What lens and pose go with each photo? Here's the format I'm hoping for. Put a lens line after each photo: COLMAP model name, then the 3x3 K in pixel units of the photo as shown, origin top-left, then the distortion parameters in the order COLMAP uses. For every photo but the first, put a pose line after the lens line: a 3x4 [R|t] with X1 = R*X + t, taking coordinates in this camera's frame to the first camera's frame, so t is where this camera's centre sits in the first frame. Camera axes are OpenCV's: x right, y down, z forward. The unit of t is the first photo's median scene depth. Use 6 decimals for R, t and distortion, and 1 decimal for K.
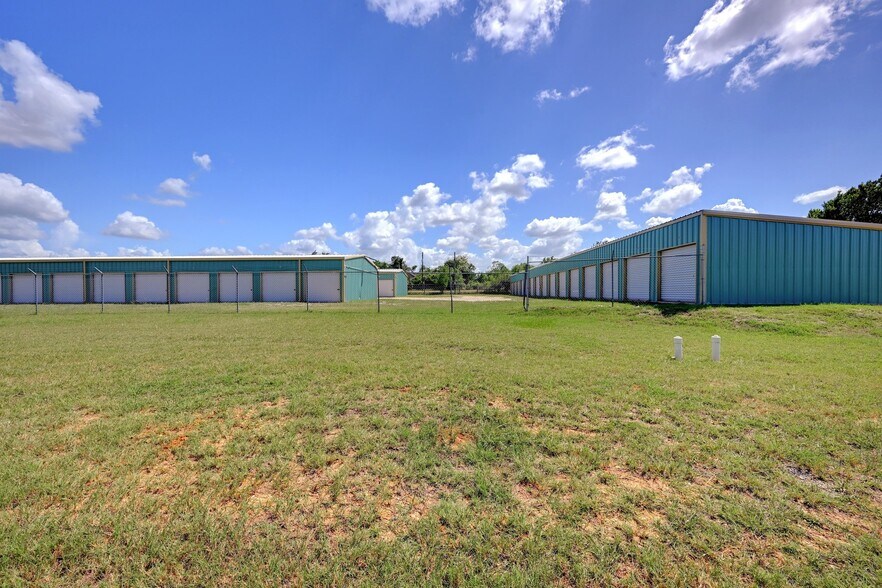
lens RADIAL K [[346.5, 0, 445.0], [0, 346.5, 296.0], [0, 0, 1]] dist [-0.000455, 0.000432]
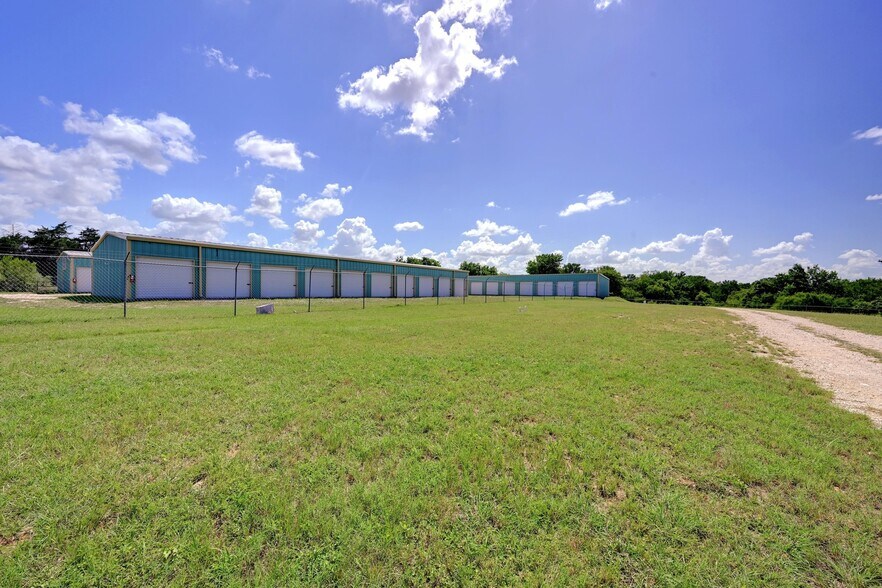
lens RADIAL K [[379.8, 0, 441.0], [0, 379.8, 294.0], [0, 0, 1]] dist [0.056542, -0.000103]
pose [[0.565601, 0.009413, 0.824626, -0.145327], [-0.002589, 0.999950, -0.009639, 0.001747], [-0.824675, 0.003317, 0.565597, 0.009188]]
